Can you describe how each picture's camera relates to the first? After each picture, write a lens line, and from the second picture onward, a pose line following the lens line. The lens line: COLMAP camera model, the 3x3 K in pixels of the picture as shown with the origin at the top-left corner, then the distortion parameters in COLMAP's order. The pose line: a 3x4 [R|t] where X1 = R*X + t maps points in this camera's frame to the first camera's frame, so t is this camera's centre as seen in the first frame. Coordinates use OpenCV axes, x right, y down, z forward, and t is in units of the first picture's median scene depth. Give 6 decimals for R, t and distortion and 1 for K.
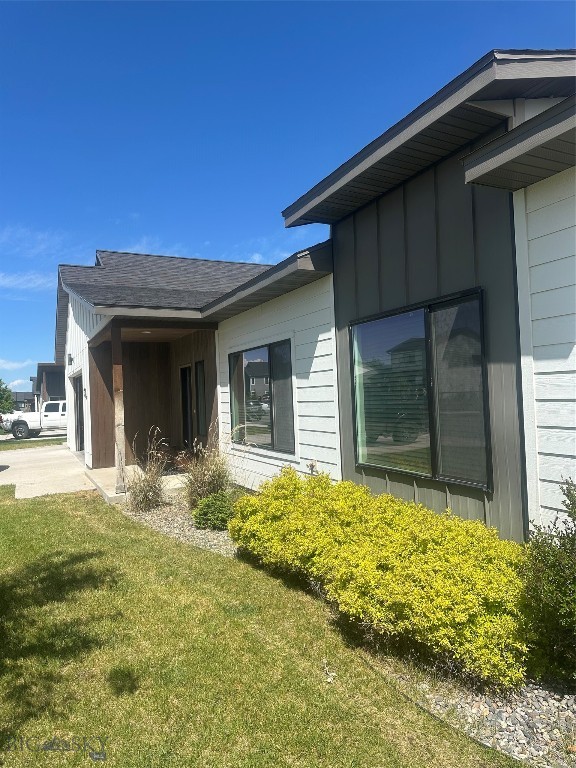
lens RADIAL K [[536.2, 0, 291.2], [0, 536.2, 380.4], [0, 0, 1]] dist [0.025263, -0.004481]
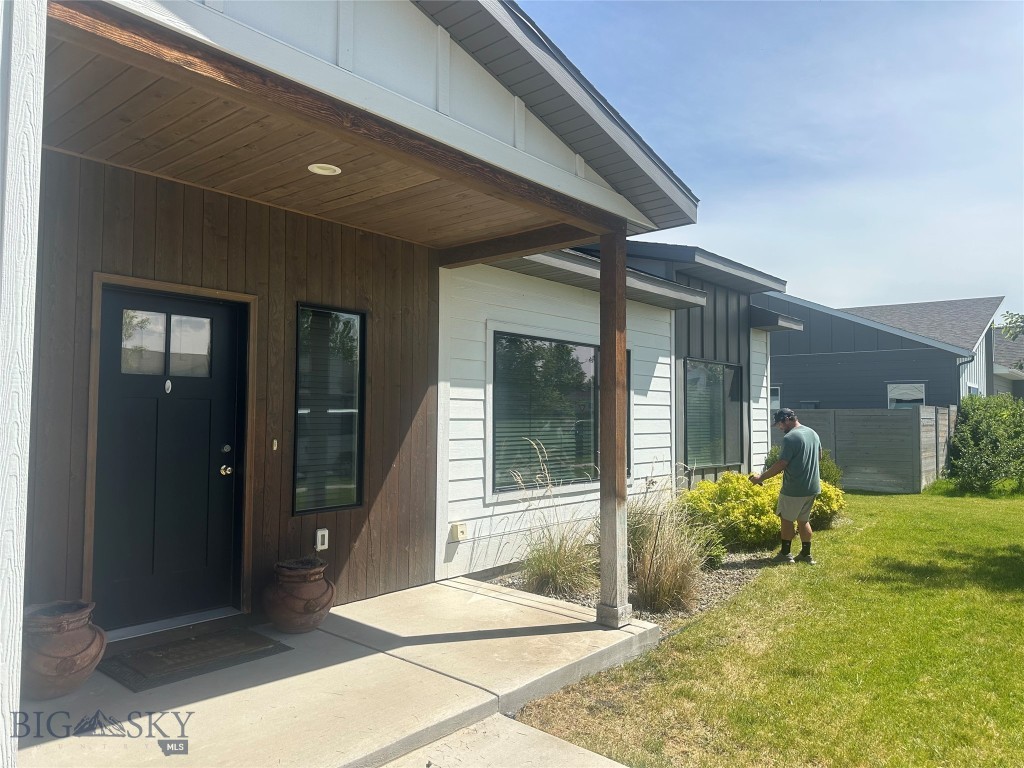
lens RADIAL K [[714.9, 0, 516.8], [0, 714.9, 375.9], [0, 0, 1]] dist [0.025263, -0.004481]
pose [[-0.406983, 0.080003, 0.909925, -1.079847], [-0.018996, 0.995200, -0.095997, 0.091087], [-0.913238, -0.056354, -0.403510, 1.753629]]
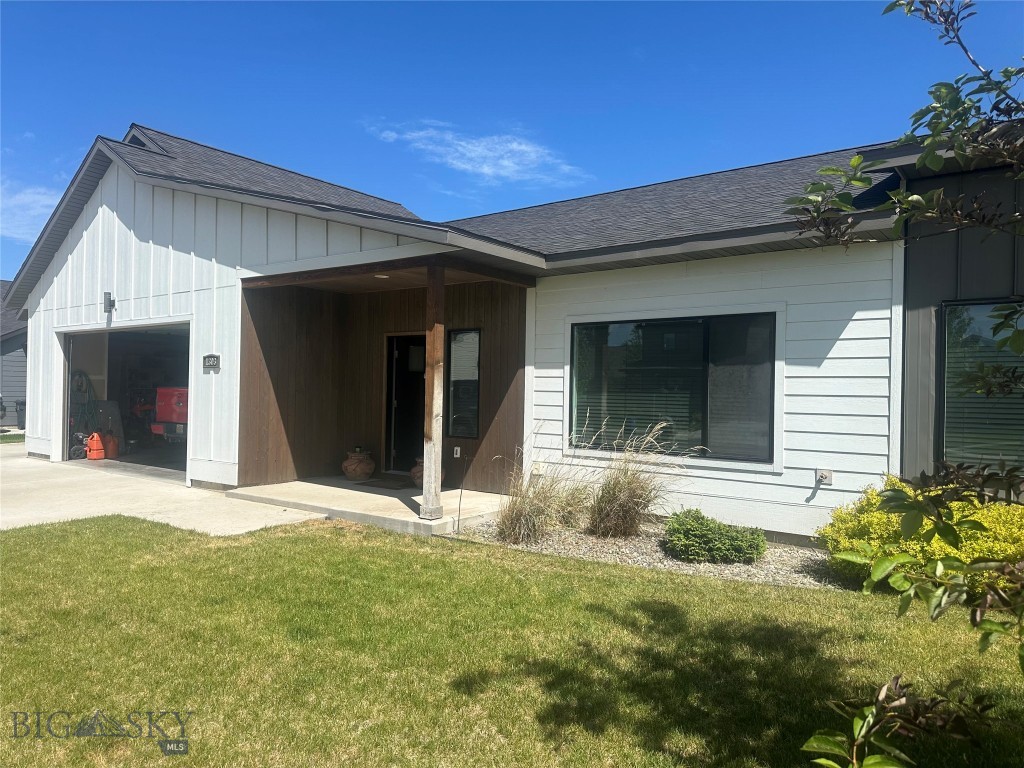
lens RADIAL K [[714.9, 0, 512.4], [0, 714.9, 394.9], [0, 0, 1]] dist [0.025263, -0.004481]
pose [[0.899787, 0.057184, 0.432566, -0.815232], [-0.066377, 0.997776, 0.006169, 0.061261], [-0.431251, -0.034263, 0.901581, 0.246114]]
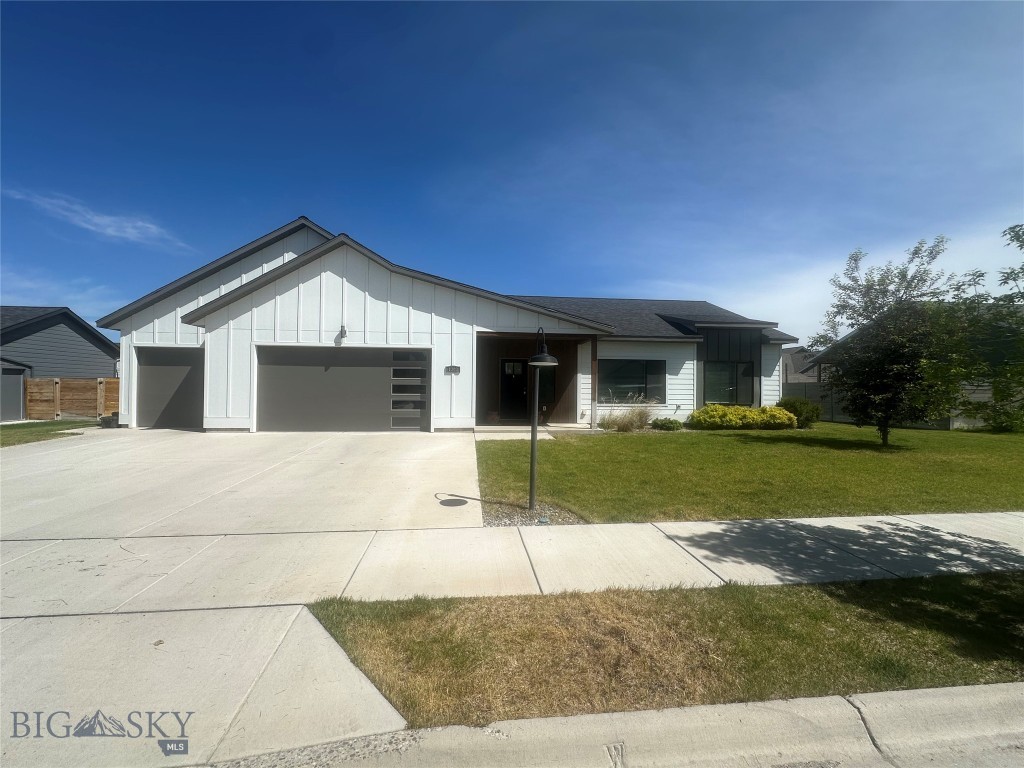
lens RADIAL K [[445.1, 0, 511.0], [0, 445.1, 389.0], [0, 0, 1]] dist [0.001016, 0.000006]
pose [[0.355975, 0.048316, 0.933246, -2.448639], [-0.043908, 0.998424, -0.034942, 0.184583], [-0.933463, -0.028539, 0.357535, 0.971529]]
